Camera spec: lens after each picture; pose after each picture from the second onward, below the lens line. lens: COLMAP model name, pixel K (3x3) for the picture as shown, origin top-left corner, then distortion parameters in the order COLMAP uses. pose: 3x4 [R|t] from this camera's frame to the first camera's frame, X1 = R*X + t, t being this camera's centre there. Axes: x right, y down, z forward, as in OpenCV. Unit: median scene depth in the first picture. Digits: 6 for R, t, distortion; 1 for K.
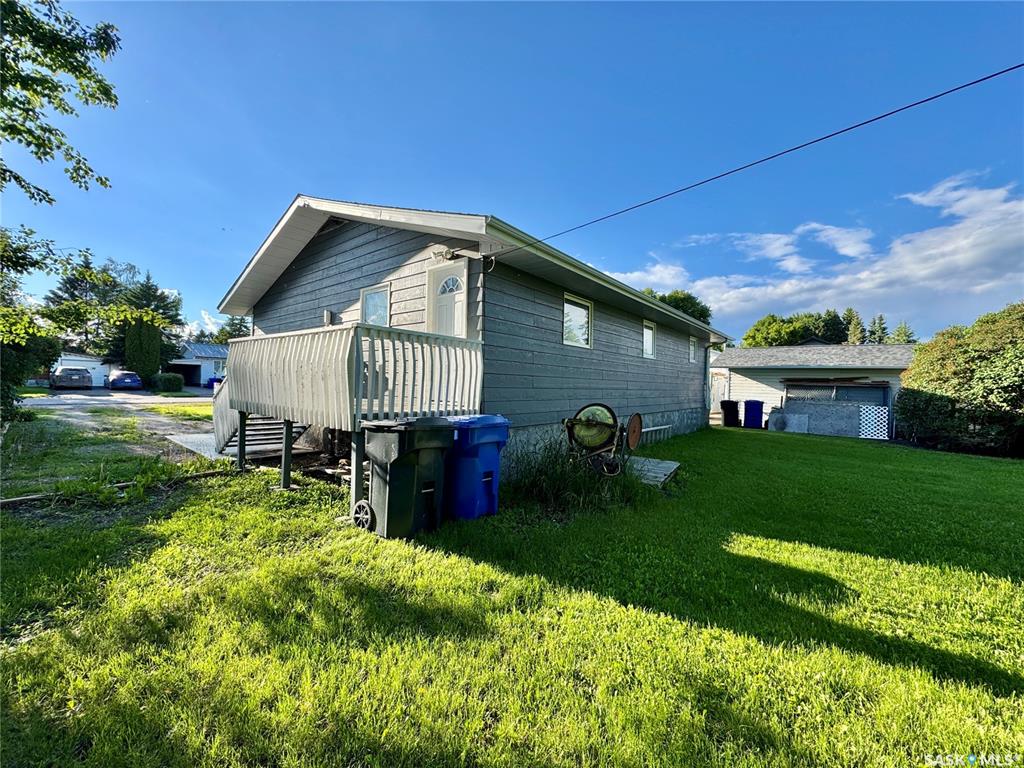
lens RADIAL K [[419.0, 0, 512.7], [0, 419.0, 382.7], [0, 0, 1]] dist [-0.002847, -0.000024]
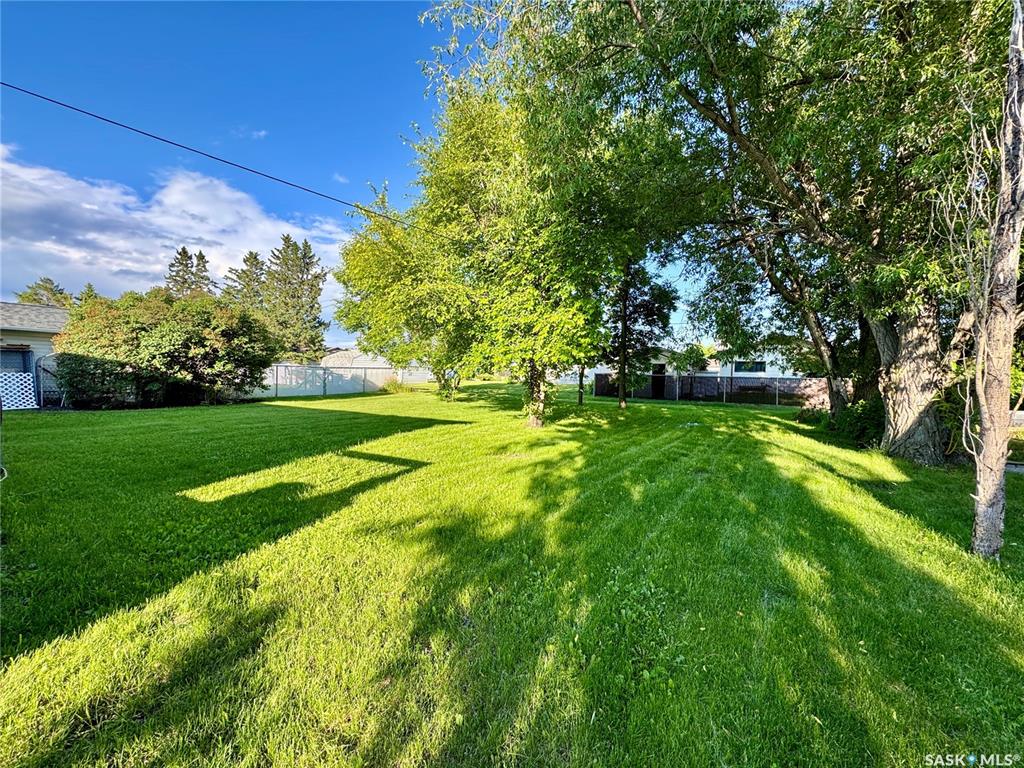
lens RADIAL K [[419.0, 0, 512.7], [0, 419.0, 382.7], [0, 0, 1]] dist [-0.002847, -0.000024]
pose [[-0.186839, -0.058994, 0.980618, -0.281218], [-0.022461, 0.998191, 0.055771, 0.004362], [-0.982134, -0.011605, -0.187826, 0.171529]]
